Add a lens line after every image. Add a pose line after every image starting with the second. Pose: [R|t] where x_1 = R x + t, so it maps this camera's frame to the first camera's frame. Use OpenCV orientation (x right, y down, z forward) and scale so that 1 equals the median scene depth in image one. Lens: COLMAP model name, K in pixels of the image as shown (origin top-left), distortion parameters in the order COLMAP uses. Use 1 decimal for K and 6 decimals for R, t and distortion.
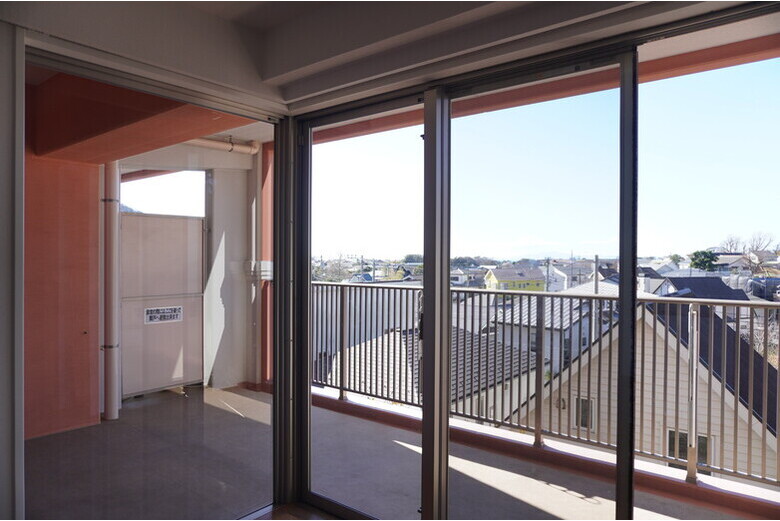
lens RADIAL K [[518.8, 0, 390.0], [0, 518.8, 260.5], [0, 0, 1]] dist [-0.042294, 0.035984]
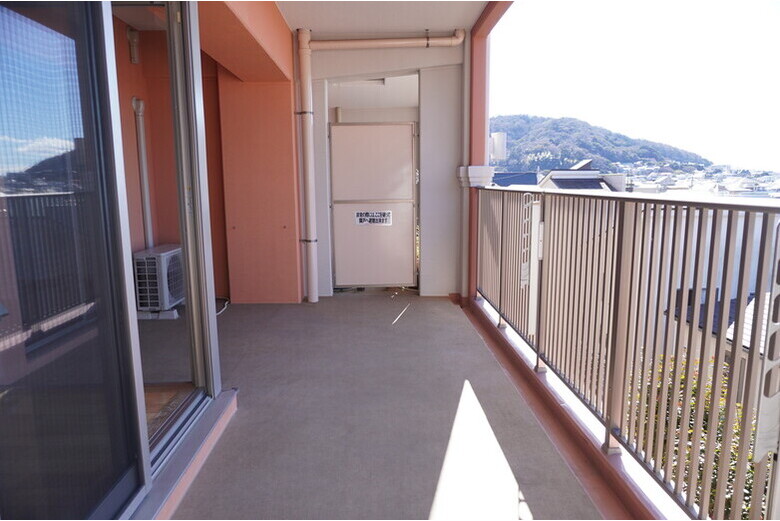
lens RADIAL K [[518.8, 0, 390.0], [0, 518.8, 260.5], [0, 0, 1]] dist [-0.042294, 0.035984]
pose [[0.649236, 0.104372, -0.753392, 0.405518], [0.007194, 0.989653, 0.143303, 0.038146], [0.760553, -0.098458, 0.641767, 0.325123]]
